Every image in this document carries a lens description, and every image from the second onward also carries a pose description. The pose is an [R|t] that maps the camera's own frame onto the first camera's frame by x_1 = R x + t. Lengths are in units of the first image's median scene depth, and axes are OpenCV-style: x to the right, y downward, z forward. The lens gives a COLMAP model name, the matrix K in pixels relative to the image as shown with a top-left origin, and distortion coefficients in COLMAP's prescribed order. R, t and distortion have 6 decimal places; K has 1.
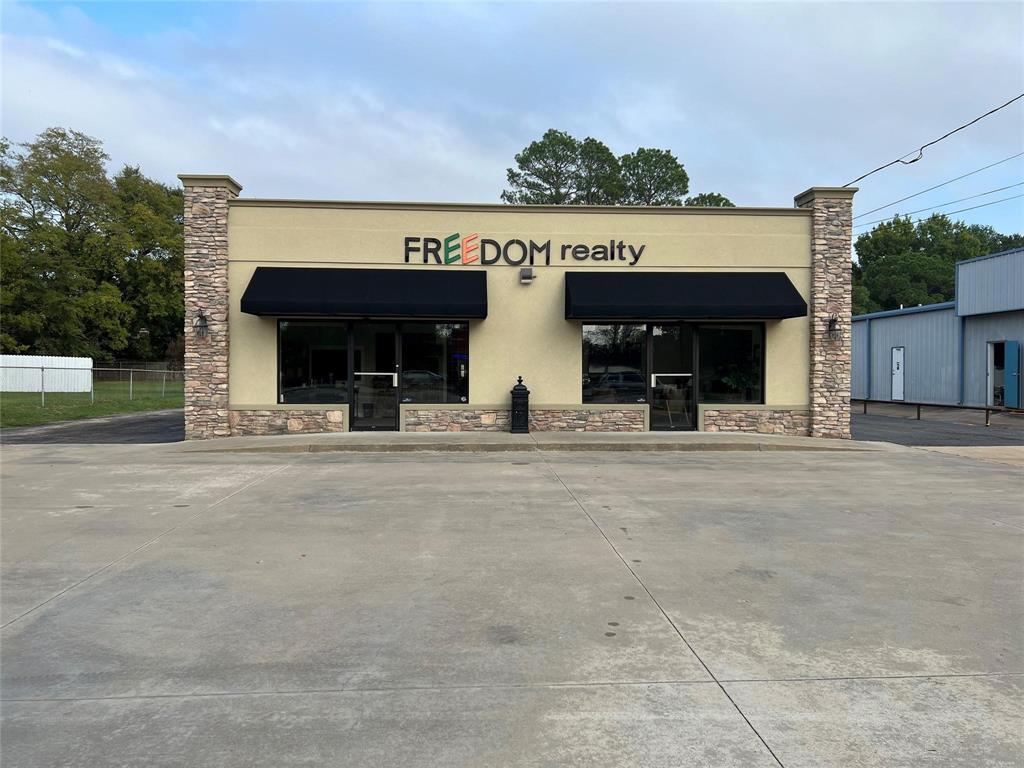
lens RADIAL K [[783.8, 0, 515.6], [0, 783.8, 380.5], [0, 0, 1]] dist [0.056123, -0.045873]
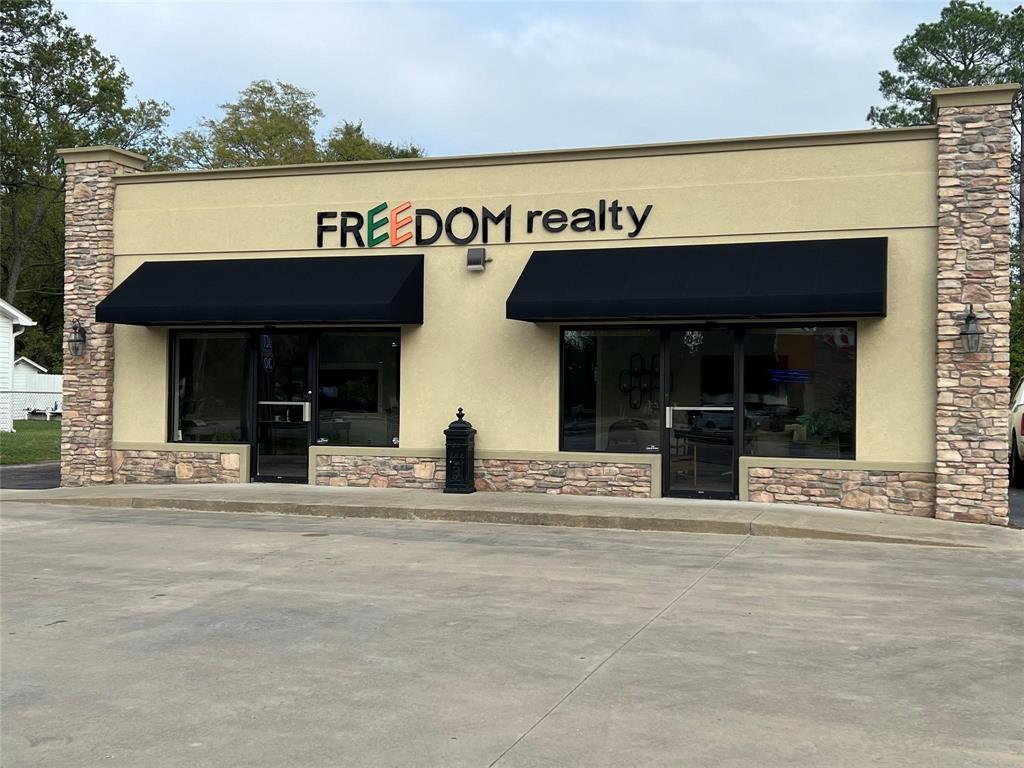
lens RADIAL K [[1216.2, 0, 508.6], [0, 1216.2, 379.2], [0, 0, 1]] dist [0.059450, 0.000000]
pose [[0.922329, -0.000023, -0.386407, 0.440825], [-0.011190, 0.999579, -0.026770, -0.003148], [0.386245, 0.029015, 0.921940, 0.049593]]
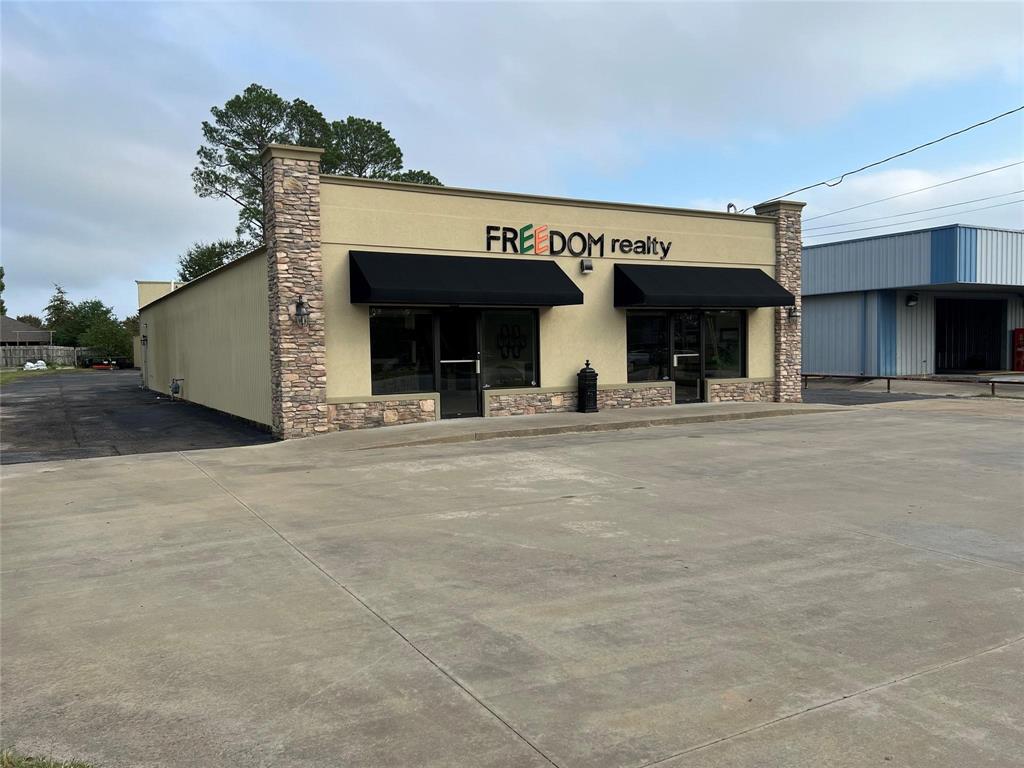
lens RADIAL K [[808.9, 0, 519.9], [0, 808.9, 388.5], [0, 0, 1]] dist [0.055789, -0.009294]
pose [[0.891681, -0.041428, 0.450765, -0.574054], [0.023339, 0.998686, 0.045617, -0.018967], [-0.452063, -0.030155, 0.891476, 0.042833]]
